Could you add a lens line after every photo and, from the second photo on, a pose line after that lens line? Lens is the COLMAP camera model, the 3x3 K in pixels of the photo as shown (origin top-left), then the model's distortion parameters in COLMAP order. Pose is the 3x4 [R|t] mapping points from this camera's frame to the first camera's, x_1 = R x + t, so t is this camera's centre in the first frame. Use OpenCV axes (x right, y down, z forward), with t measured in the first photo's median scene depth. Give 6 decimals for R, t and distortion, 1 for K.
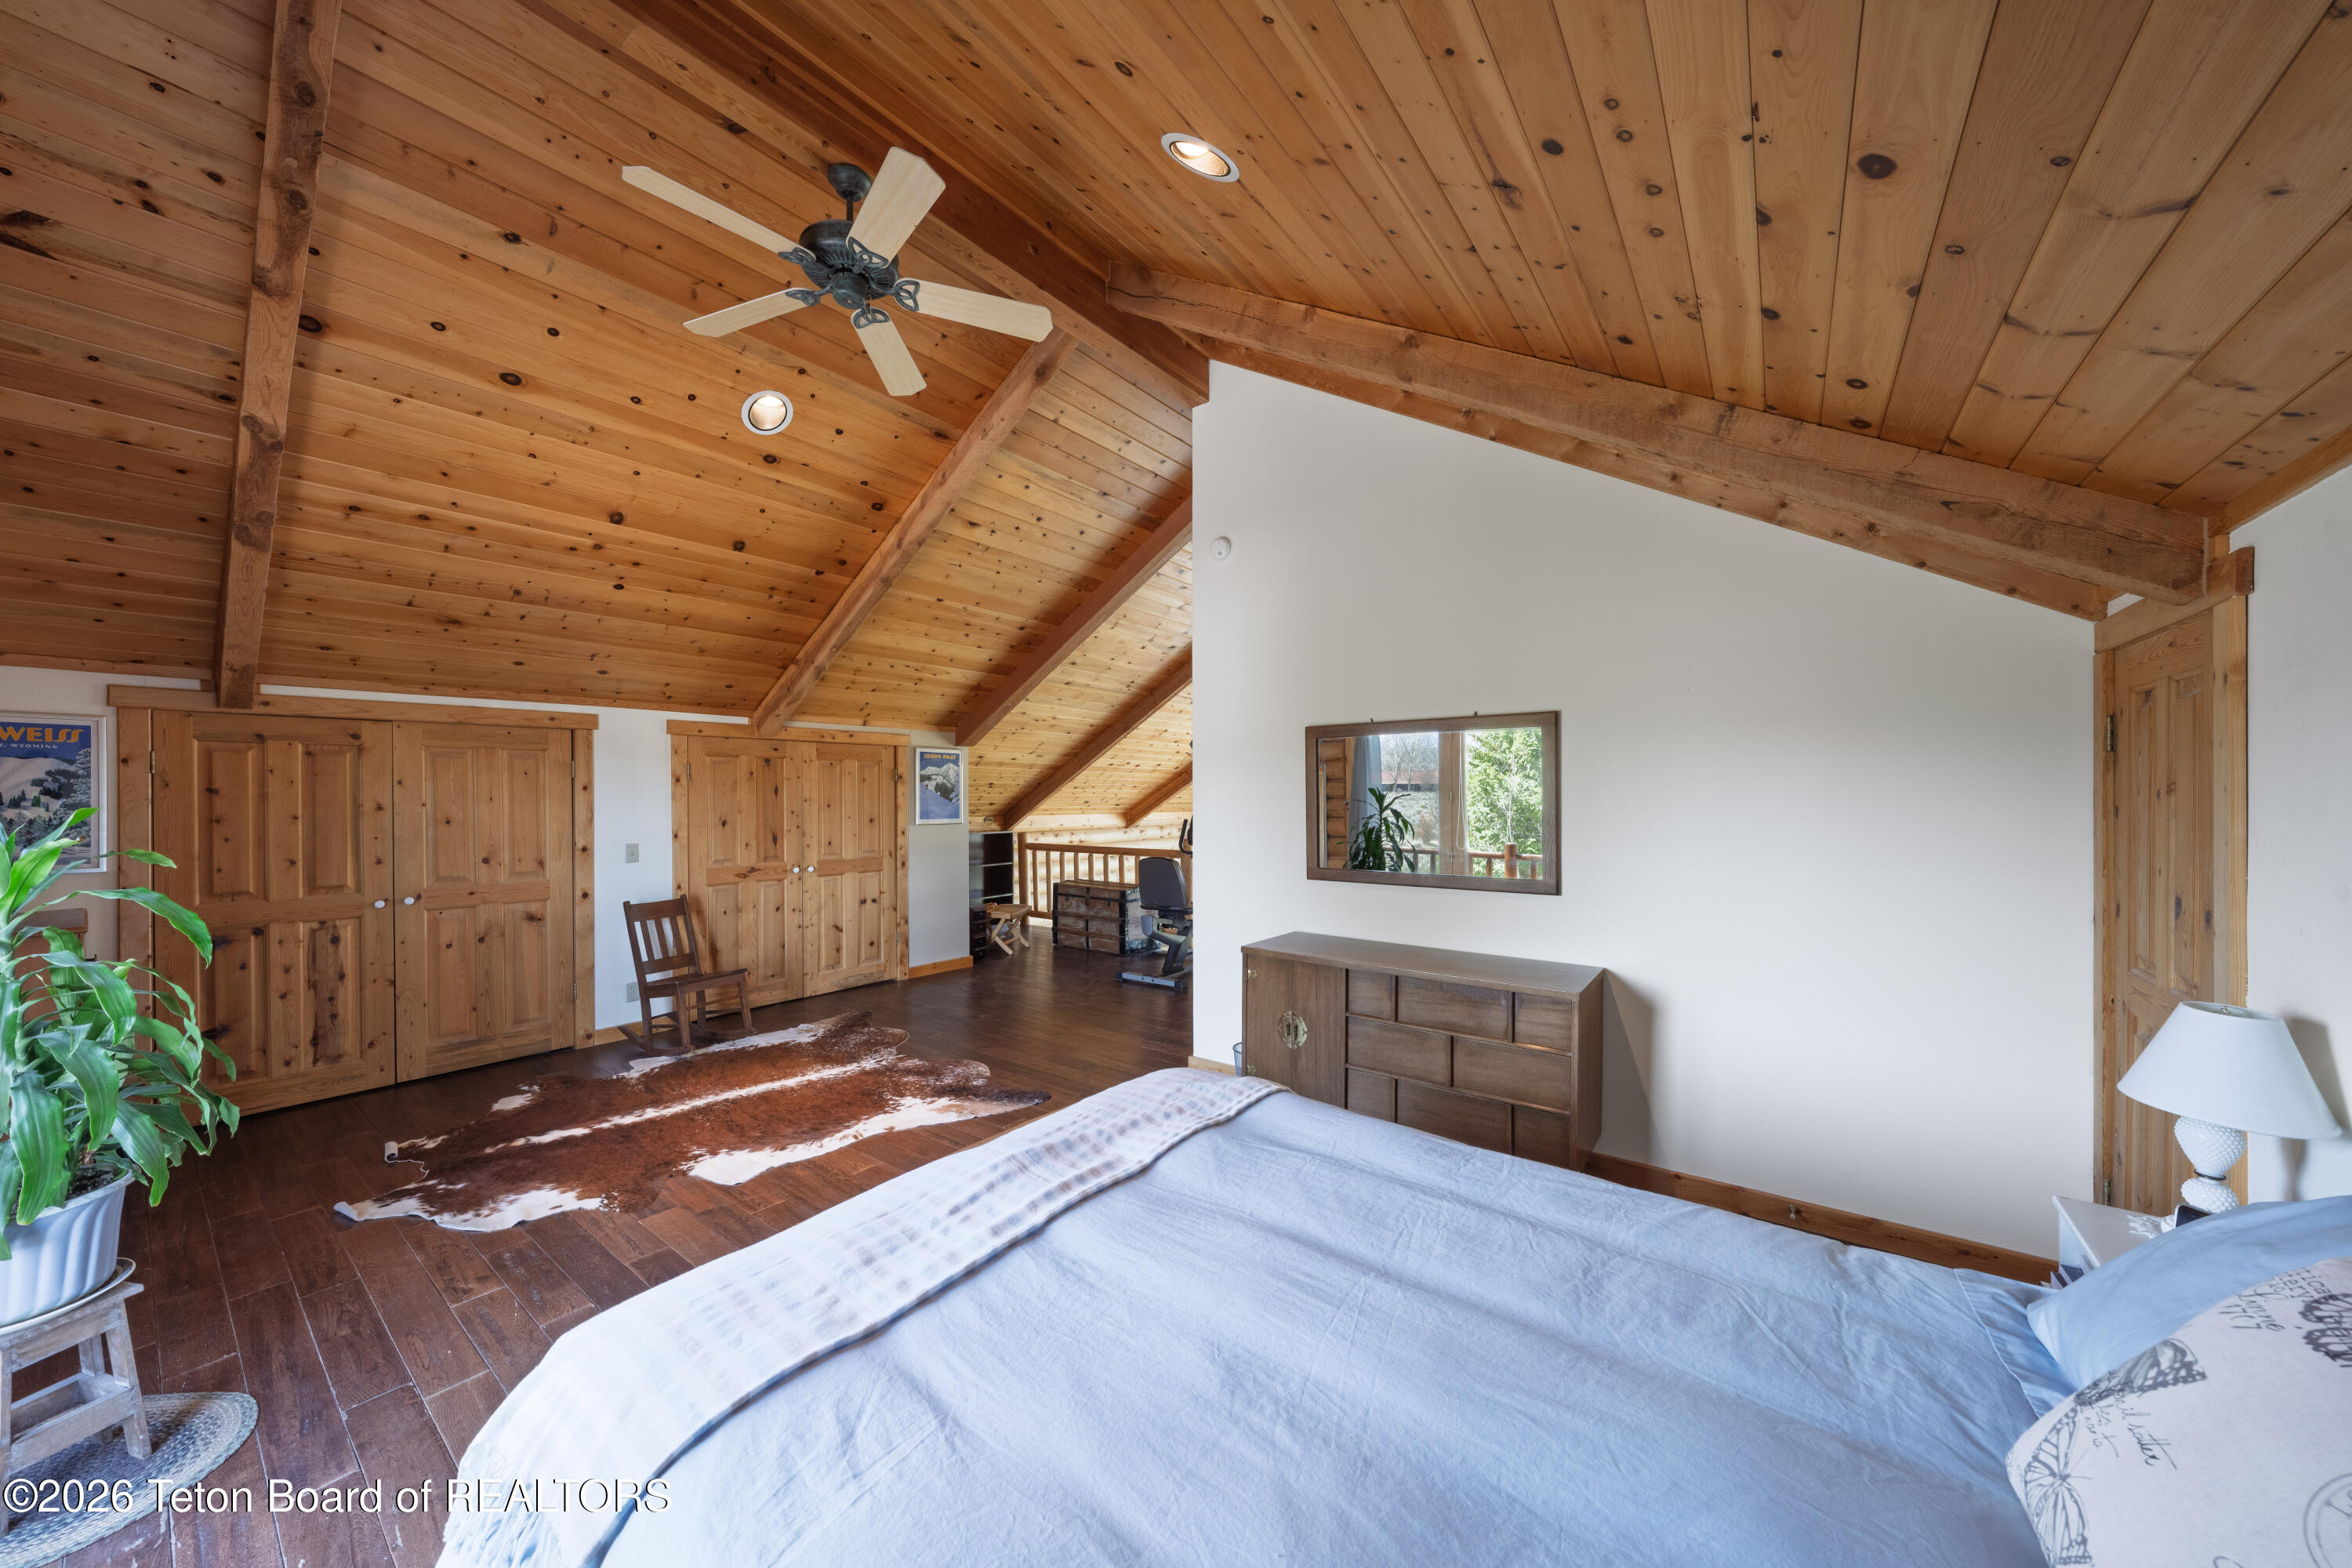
lens RADIAL K [[811.8, 0, 1165.1], [0, 811.8, 795.3], [0, 0, 1]] dist [0.000556, 0.000008]
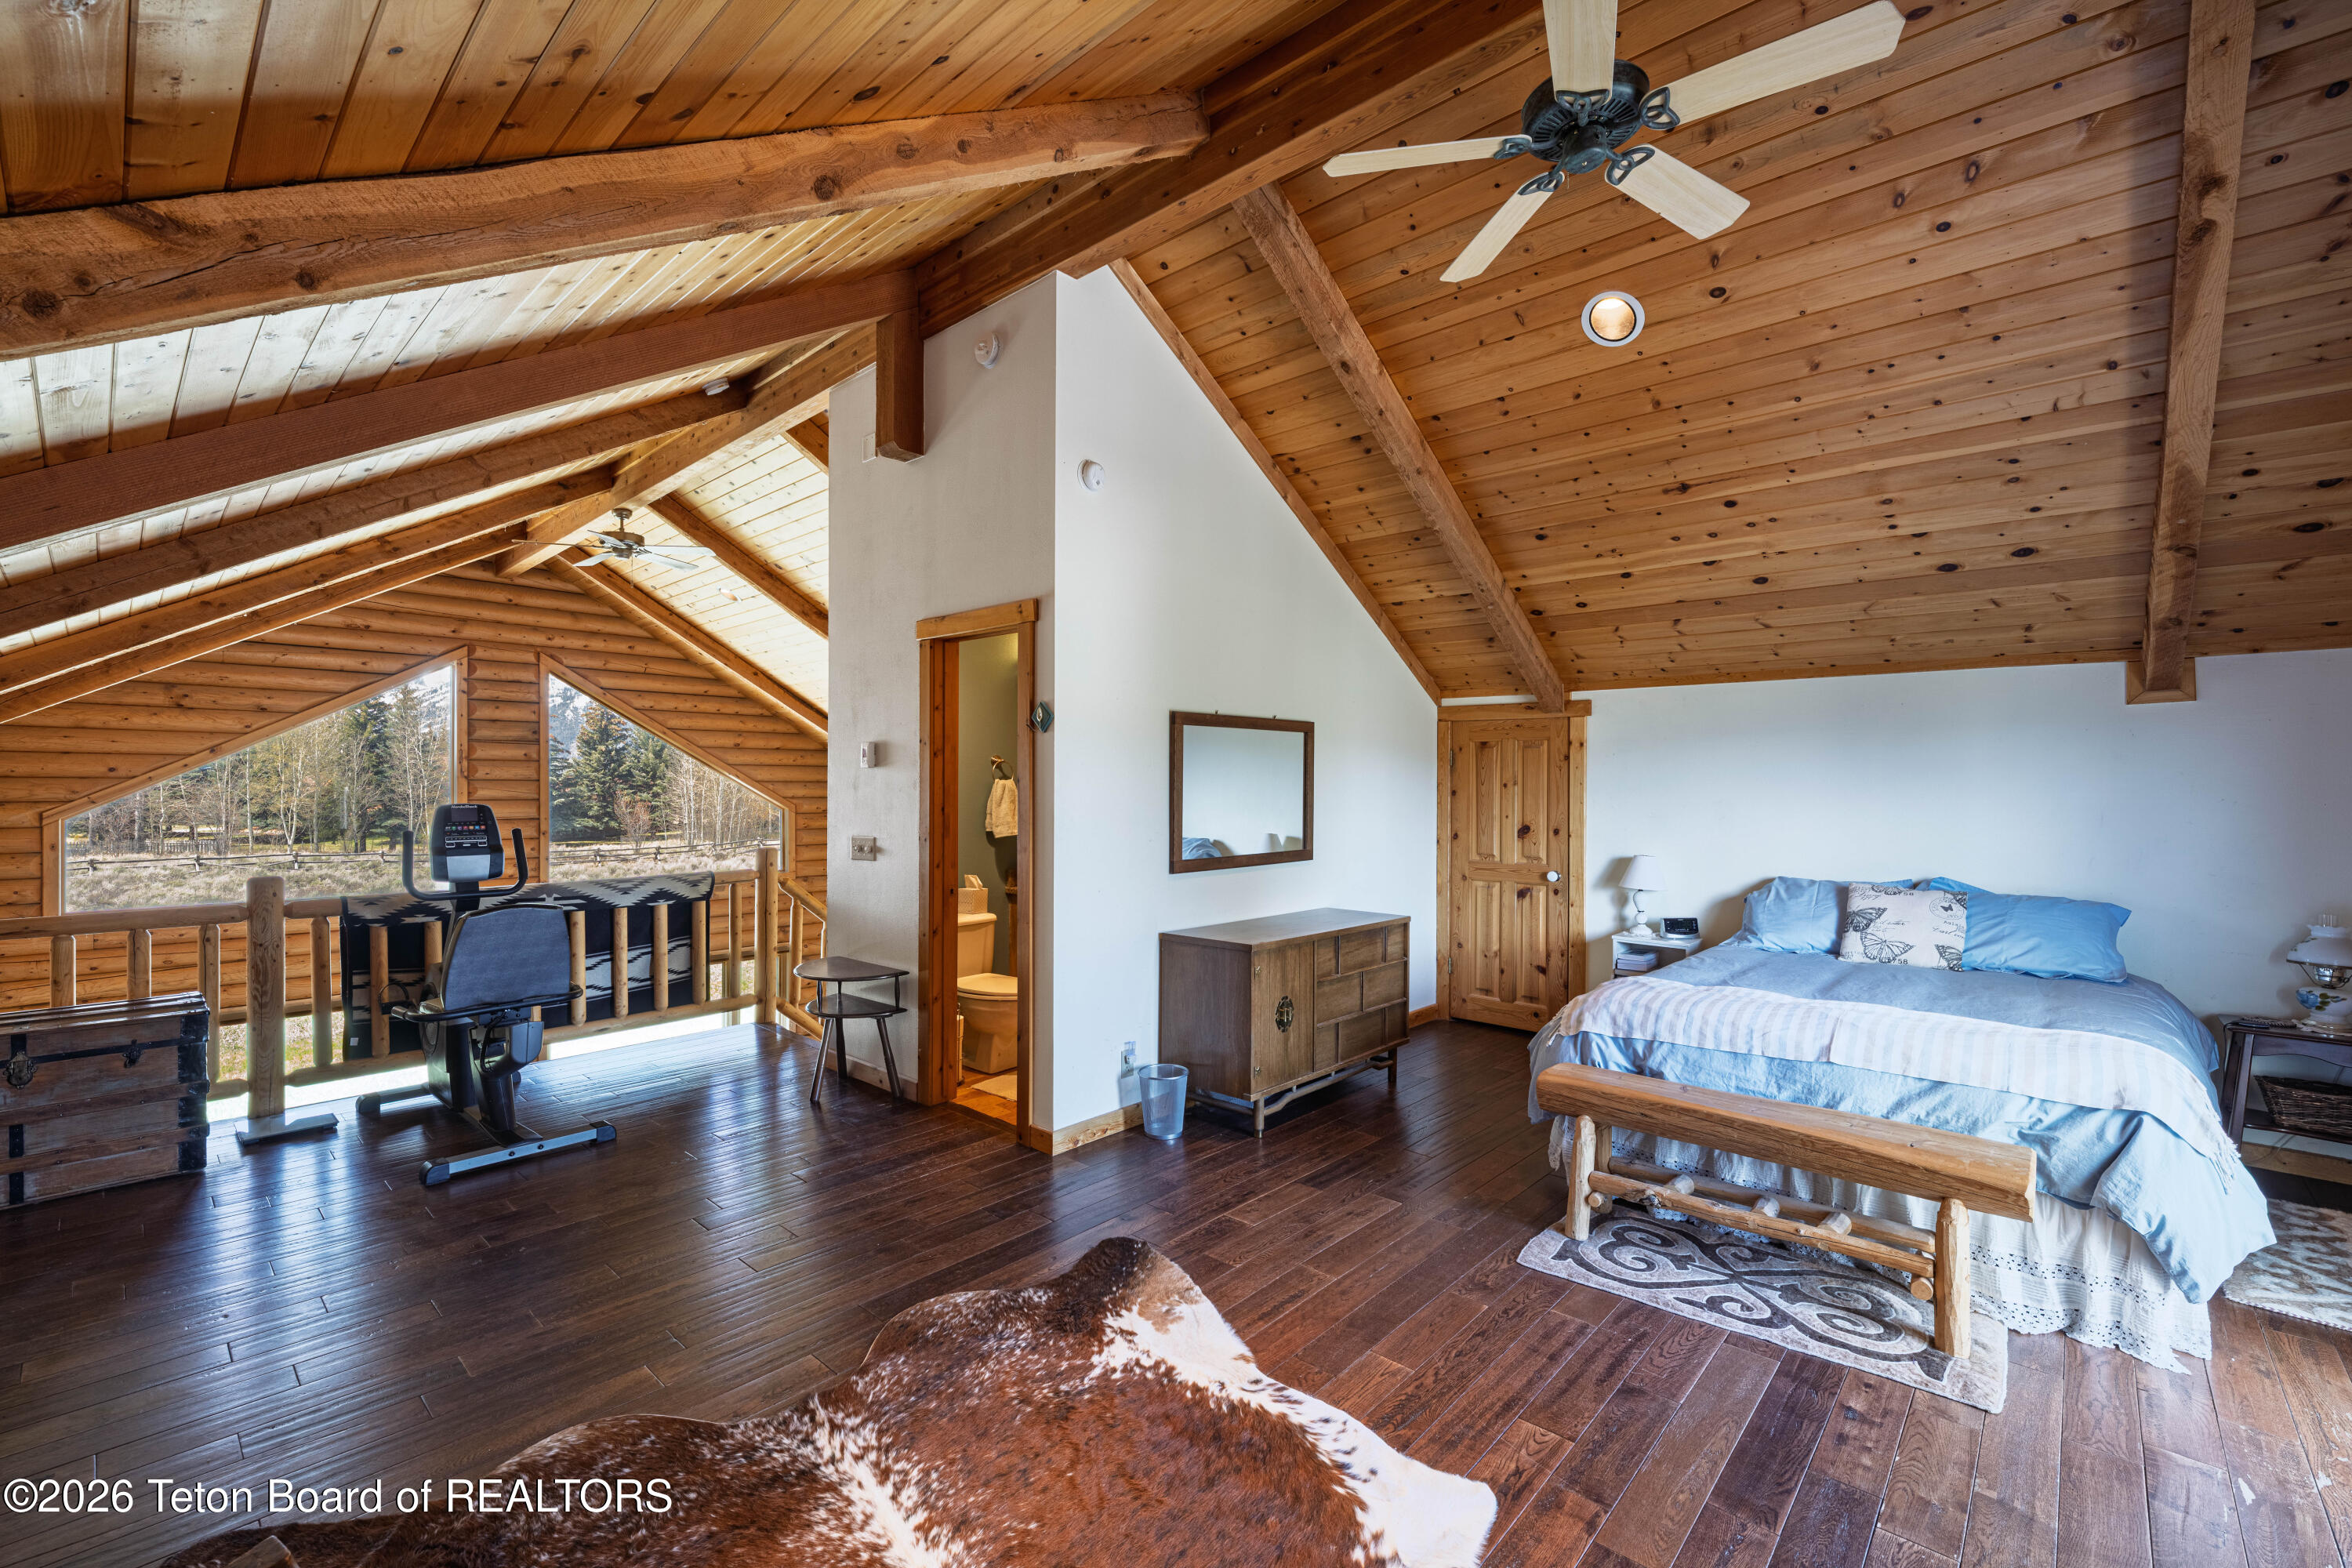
lens RADIAL K [[985.0, 0, 1123.0], [0, 985.0, 782.5], [0, 0, 1]] dist [0.000003, -0.000165]
pose [[0.114983, -0.001160, 0.993367, -1.051020], [-0.003508, 0.999993, 0.001573, -0.005058], [-0.993361, -0.003666, 0.114978, 1.006323]]
